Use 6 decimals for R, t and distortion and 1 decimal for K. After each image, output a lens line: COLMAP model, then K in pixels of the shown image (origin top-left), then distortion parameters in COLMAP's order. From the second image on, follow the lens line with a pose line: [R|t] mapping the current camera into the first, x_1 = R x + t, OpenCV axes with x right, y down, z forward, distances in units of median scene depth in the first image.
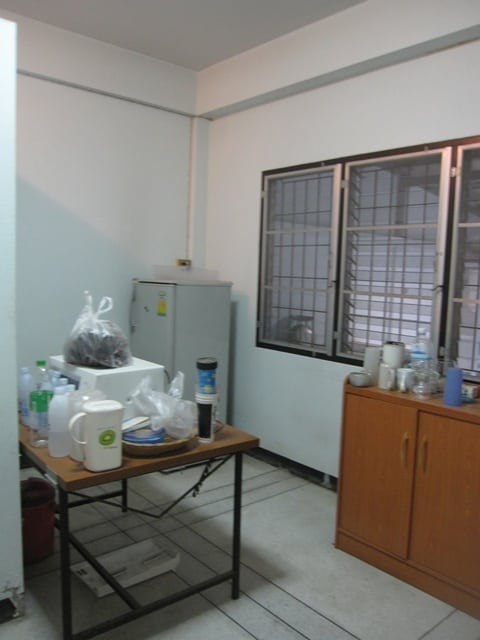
lens RADIAL K [[548.4, 0, 240.3], [0, 548.4, 324.3], [0, 0, 1]] dist [-0.043056, -0.016523]
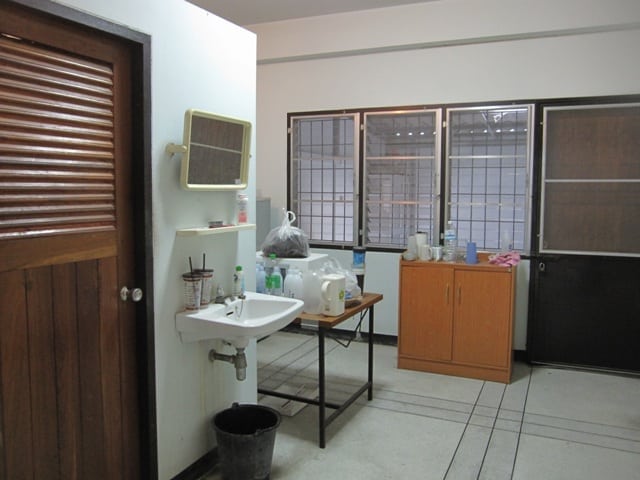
lens RADIAL K [[548.4, 0, 319.5], [0, 548.4, 235.2], [0, 0, 1]] dist [-0.043056, -0.016523]
pose [[0.904508, -0.067030, 0.421155, -0.634257], [0.067443, 0.997626, 0.013934, 0.000169], [-0.421090, 0.015801, 0.906881, -0.303419]]
